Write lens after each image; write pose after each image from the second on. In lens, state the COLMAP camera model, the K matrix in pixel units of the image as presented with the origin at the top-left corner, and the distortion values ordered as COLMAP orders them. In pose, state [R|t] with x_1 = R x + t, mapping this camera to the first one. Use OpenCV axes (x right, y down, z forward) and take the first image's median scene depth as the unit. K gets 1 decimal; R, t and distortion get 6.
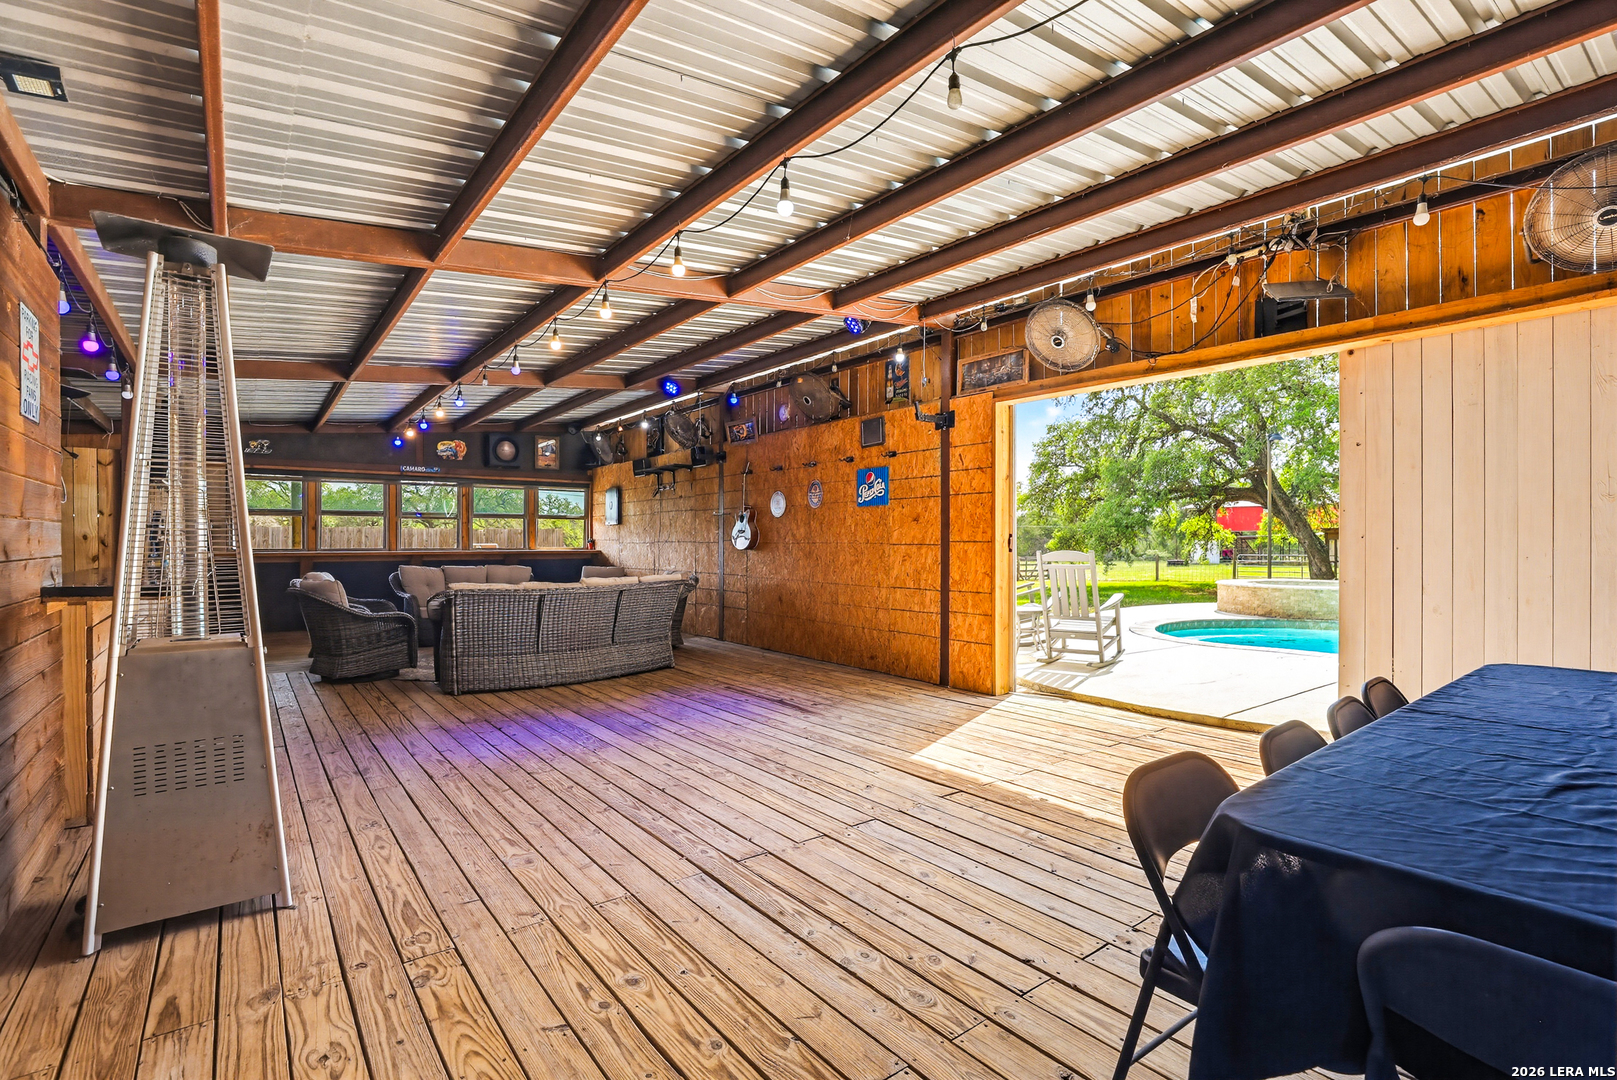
lens RADIAL K [[767.1, 0, 809.0], [0, 767.1, 540.2], [0, 0, 1]] dist [-0.023064, 0.006107]
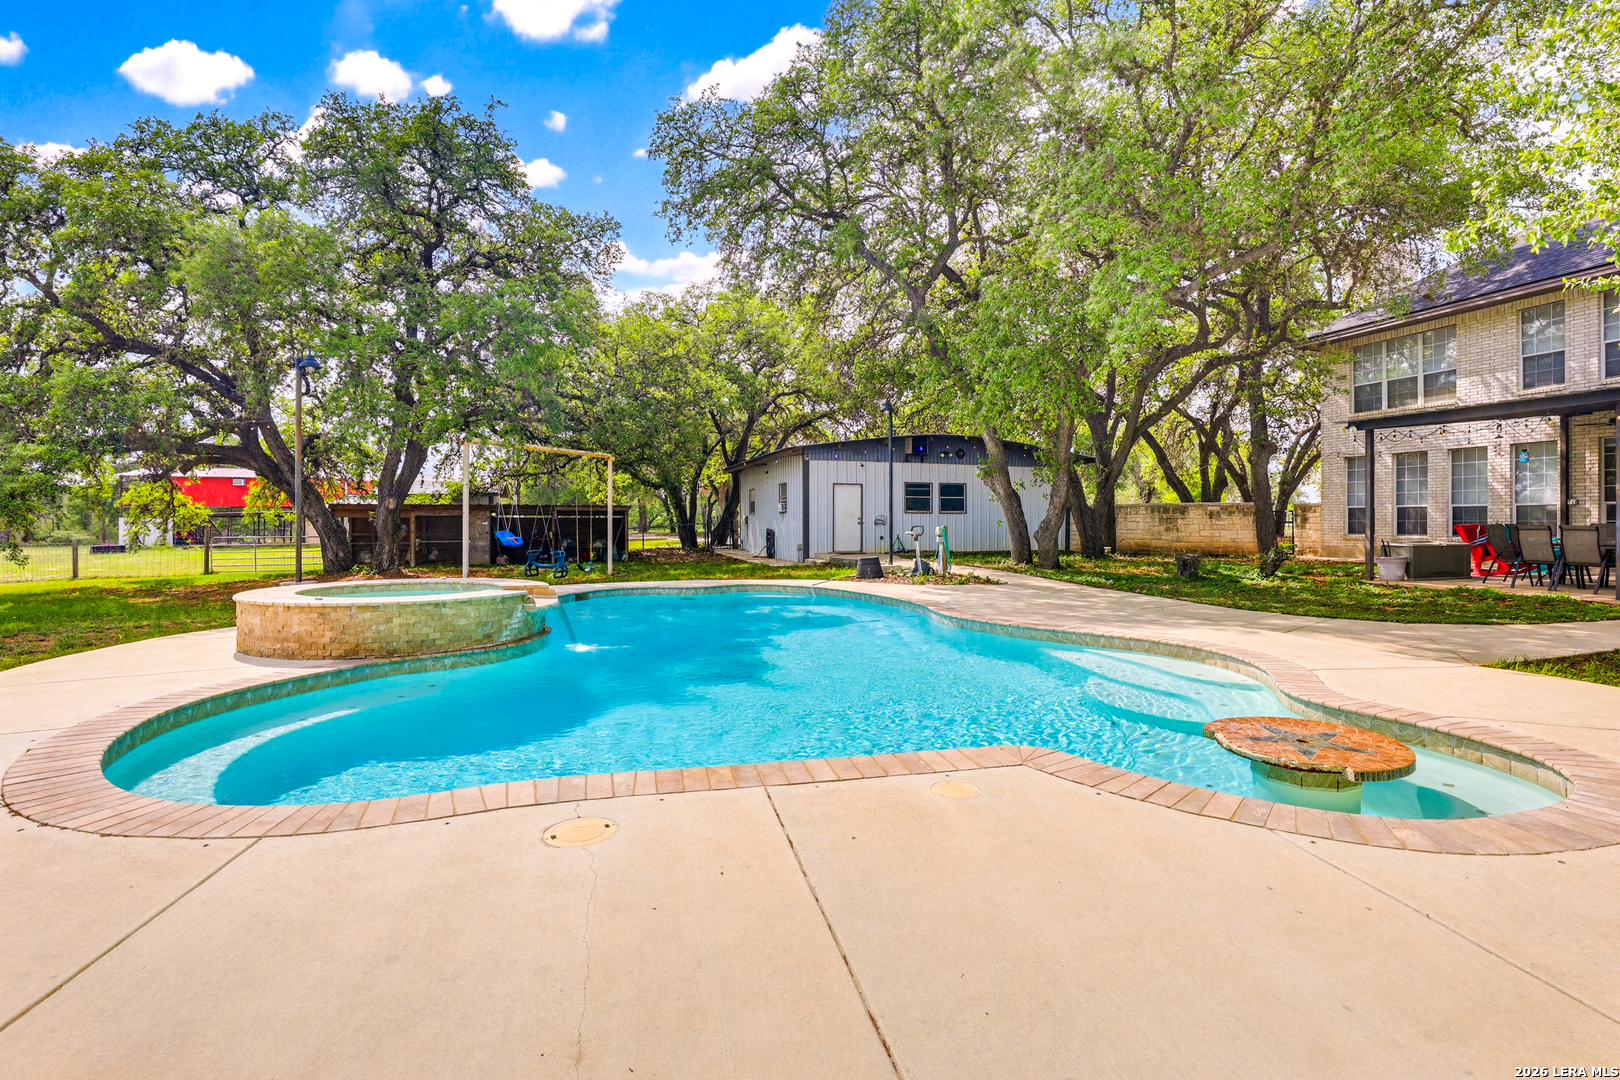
lens RADIAL K [[768.6, 0, 813.0], [0, 768.6, 525.2], [0, 0, 1]] dist [-0.023064, 0.006107]
pose [[0.357968, -0.007298, 0.933705, 0.093928], [-0.001392, 0.999964, 0.008350, 0.000454], [-0.933733, -0.004288, 0.357945, 0.216940]]
